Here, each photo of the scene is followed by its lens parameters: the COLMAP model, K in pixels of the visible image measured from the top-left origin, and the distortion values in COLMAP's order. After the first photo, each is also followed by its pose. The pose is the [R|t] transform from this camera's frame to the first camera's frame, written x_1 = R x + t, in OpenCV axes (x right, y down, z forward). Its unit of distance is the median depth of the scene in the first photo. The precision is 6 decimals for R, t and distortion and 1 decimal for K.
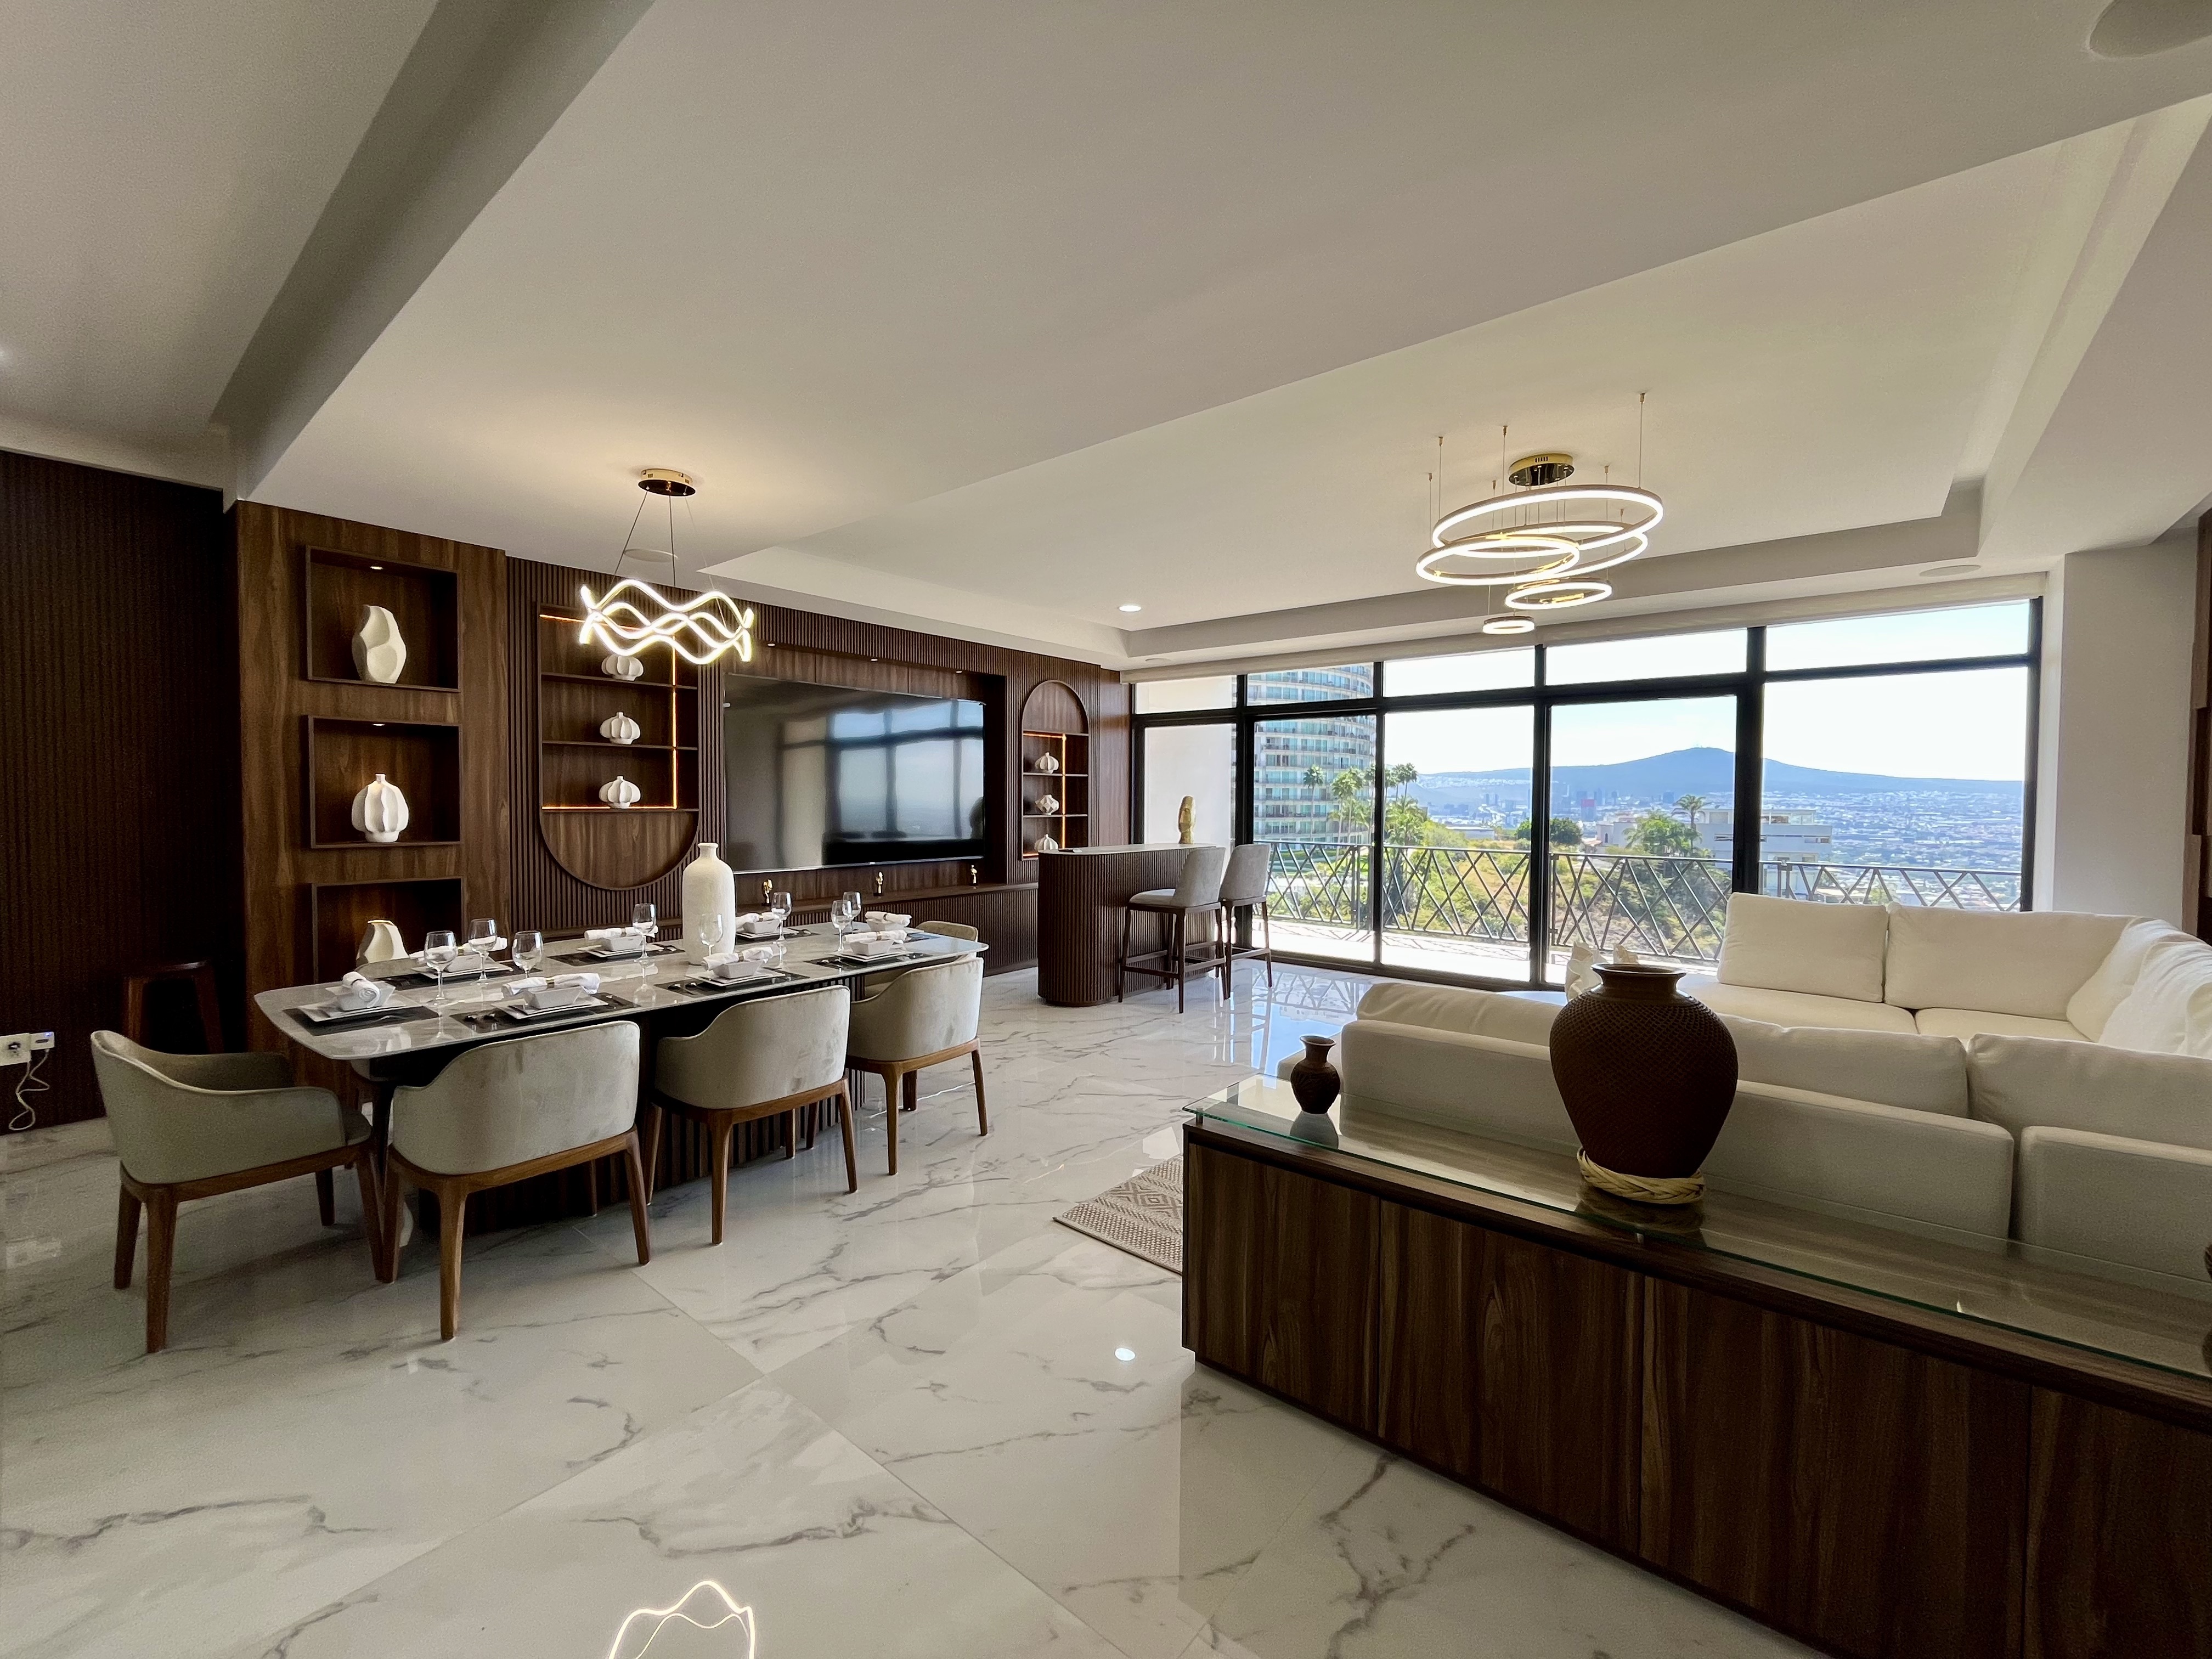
lens RADIAL K [[904.9, 0, 1109.9], [0, 904.9, 822.8], [0, 0, 1]] dist [-0.002323, 0.000461]
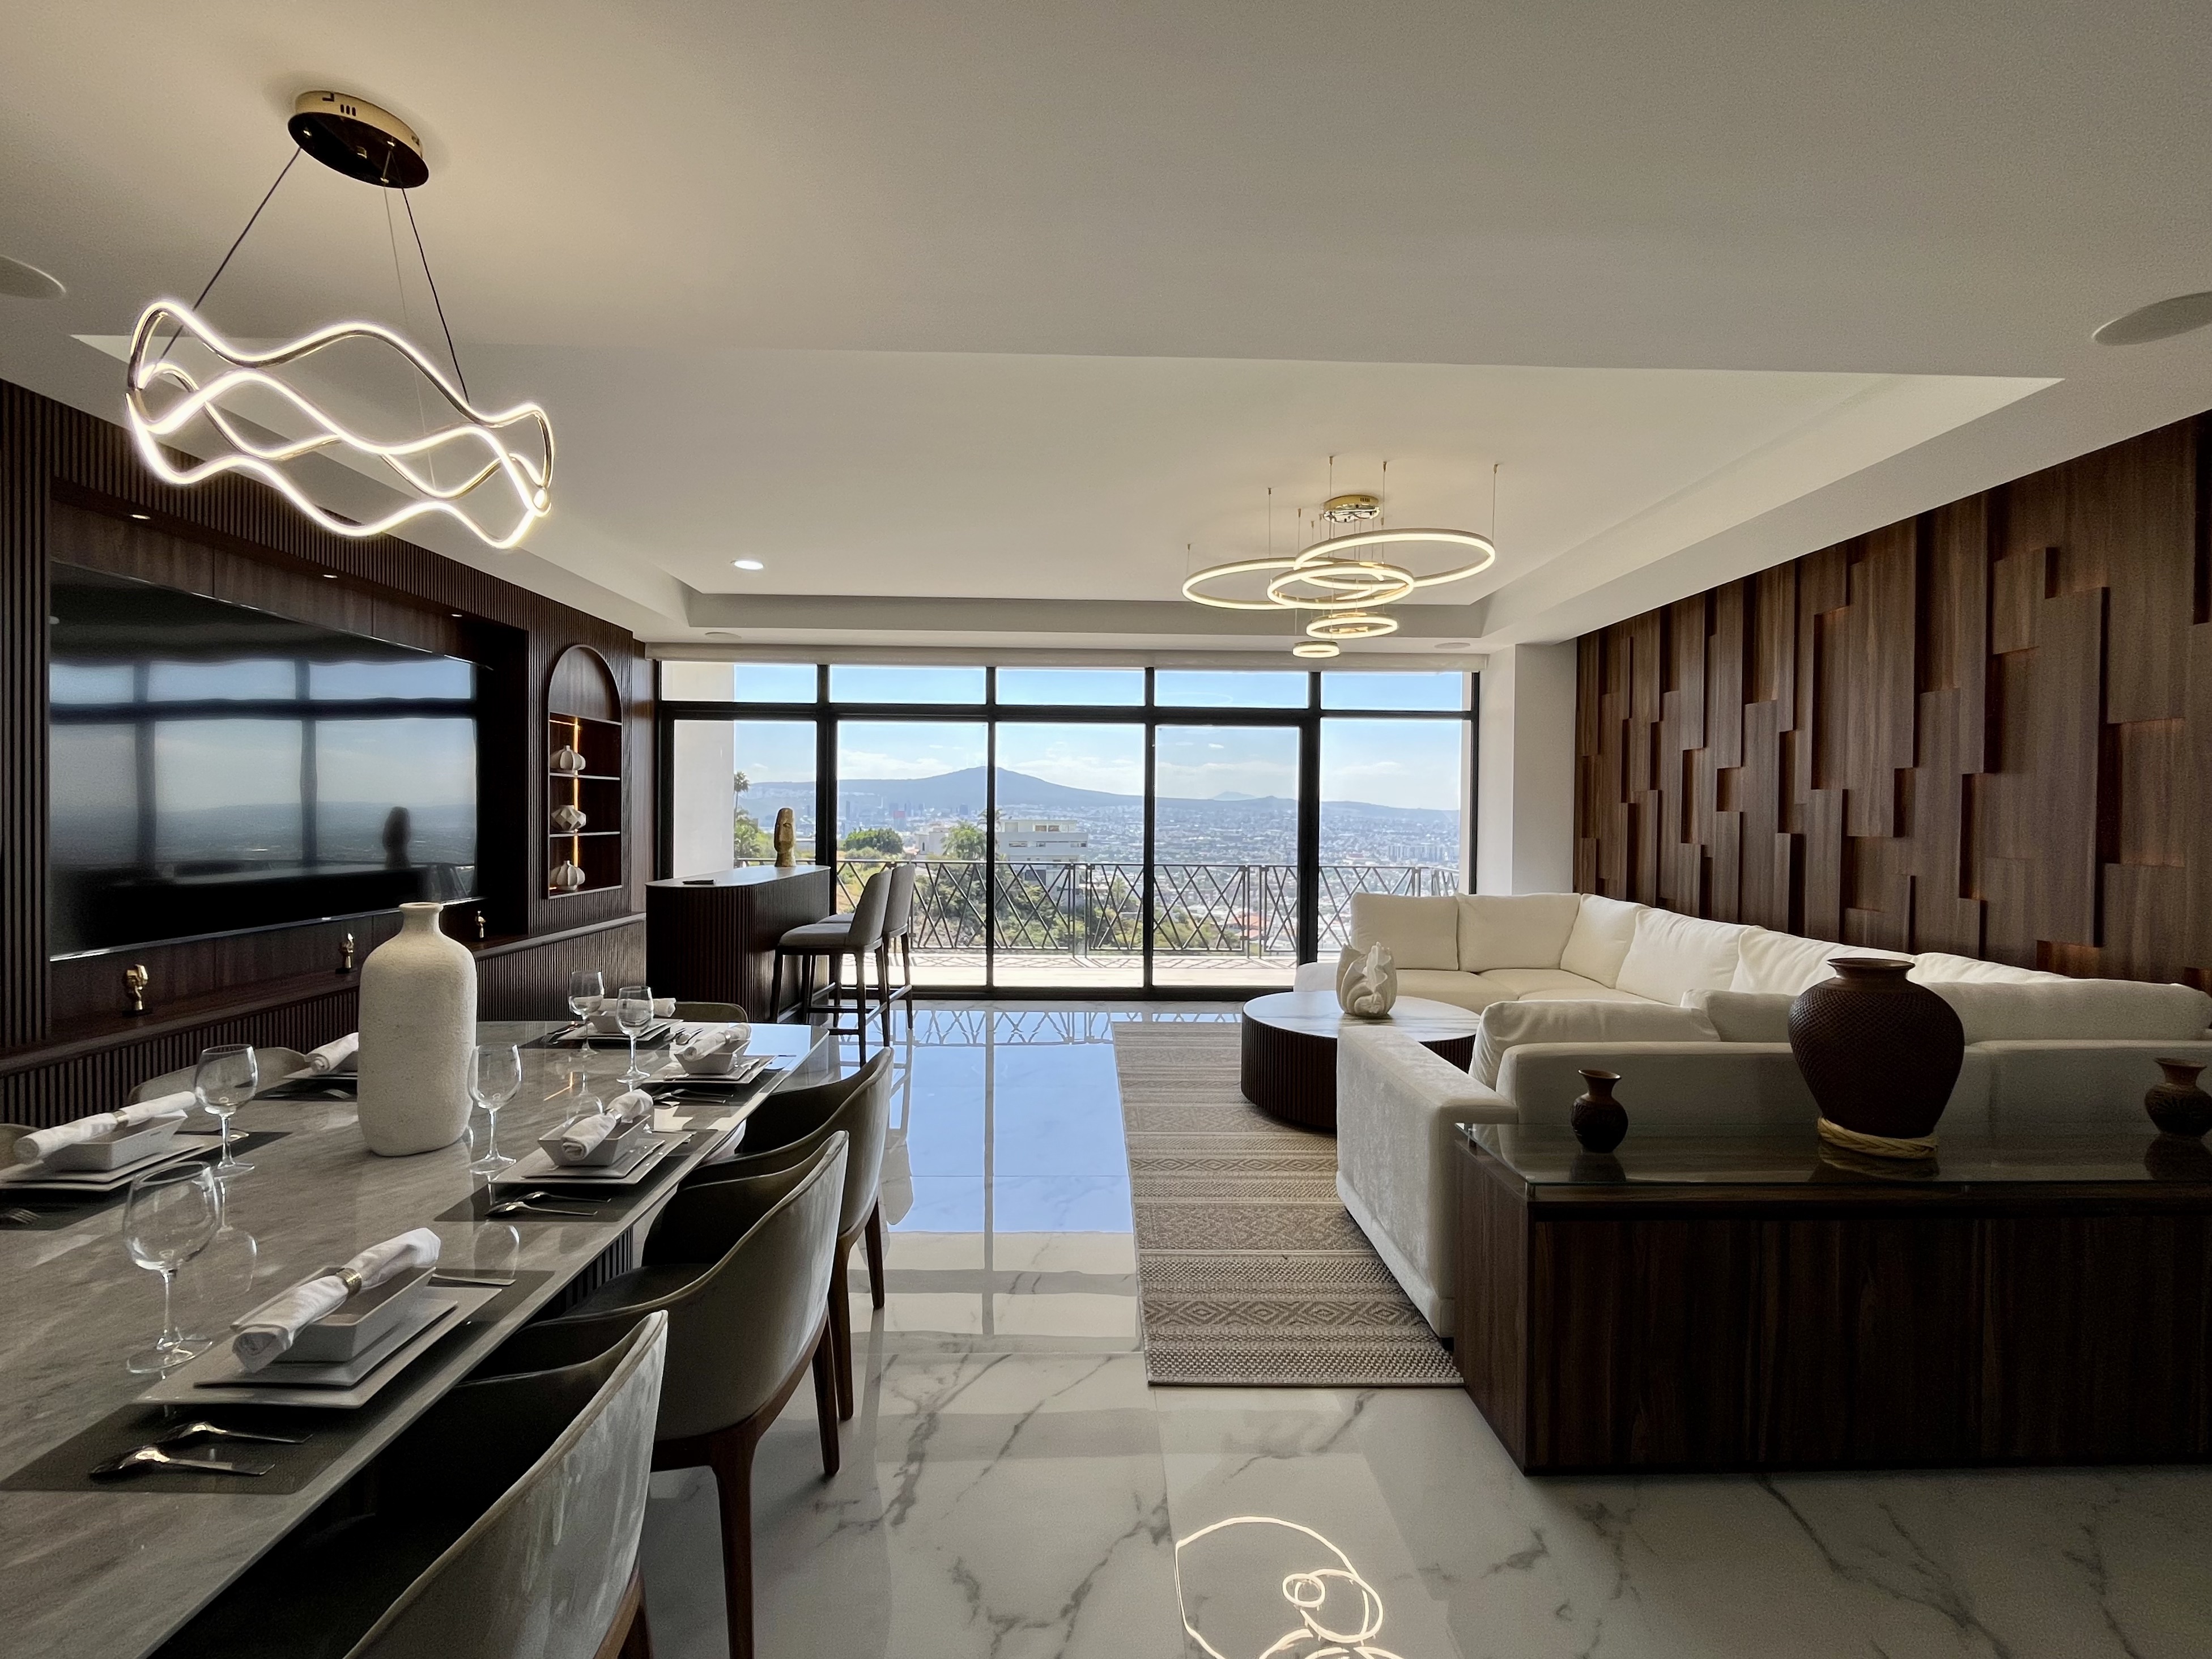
lens RADIAL K [[932.4, 0, 1105.5], [0, 932.4, 826.4], [0, 0, 1]] dist [-0.002288, -0.000125]
pose [[0.759004, -0.007110, 0.651047, -0.408586], [0.012600, 0.999914, -0.003770, -0.010737], [-0.650964, 0.011064, 0.759028, 0.308948]]
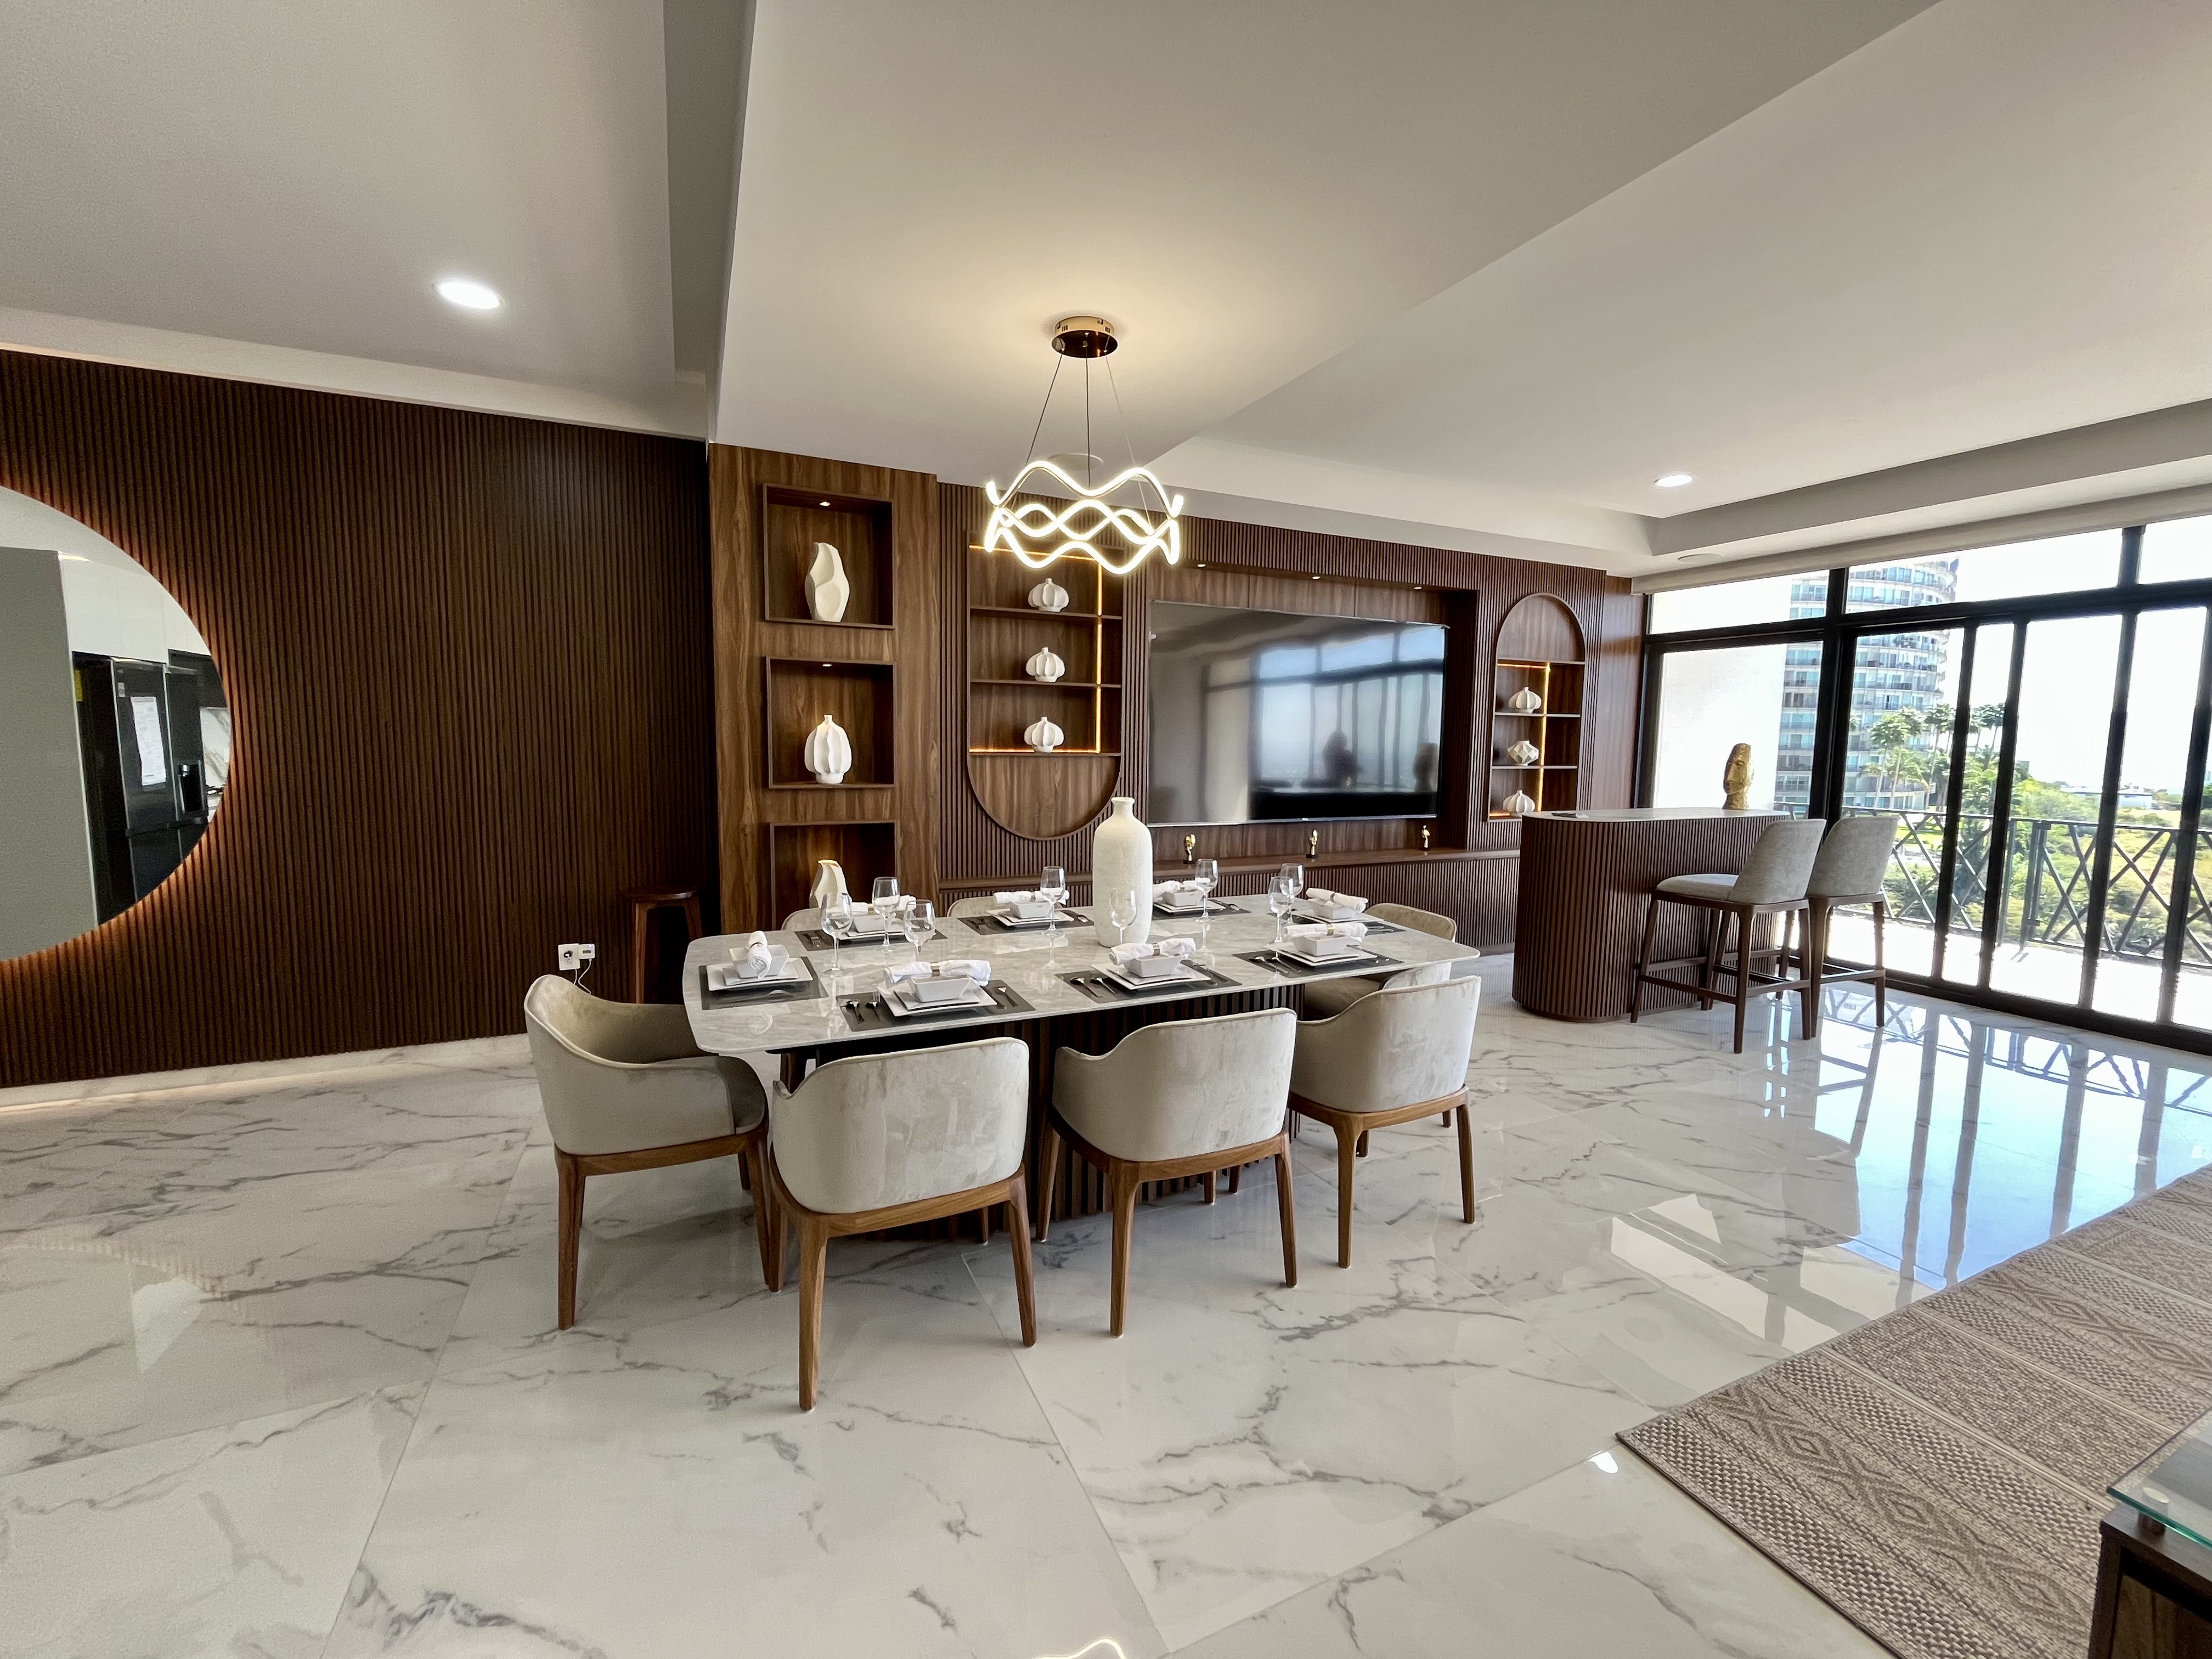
lens RADIAL K [[904.9, 0, 1109.9], [0, 904.9, 822.8], [0, 0, 1]] dist [-0.002323, 0.000461]
pose [[0.899730, 0.046028, -0.434013, -0.087320], [-0.019728, 0.997696, 0.064910, -0.005811], [0.436001, -0.049839, 0.898565, 0.226261]]
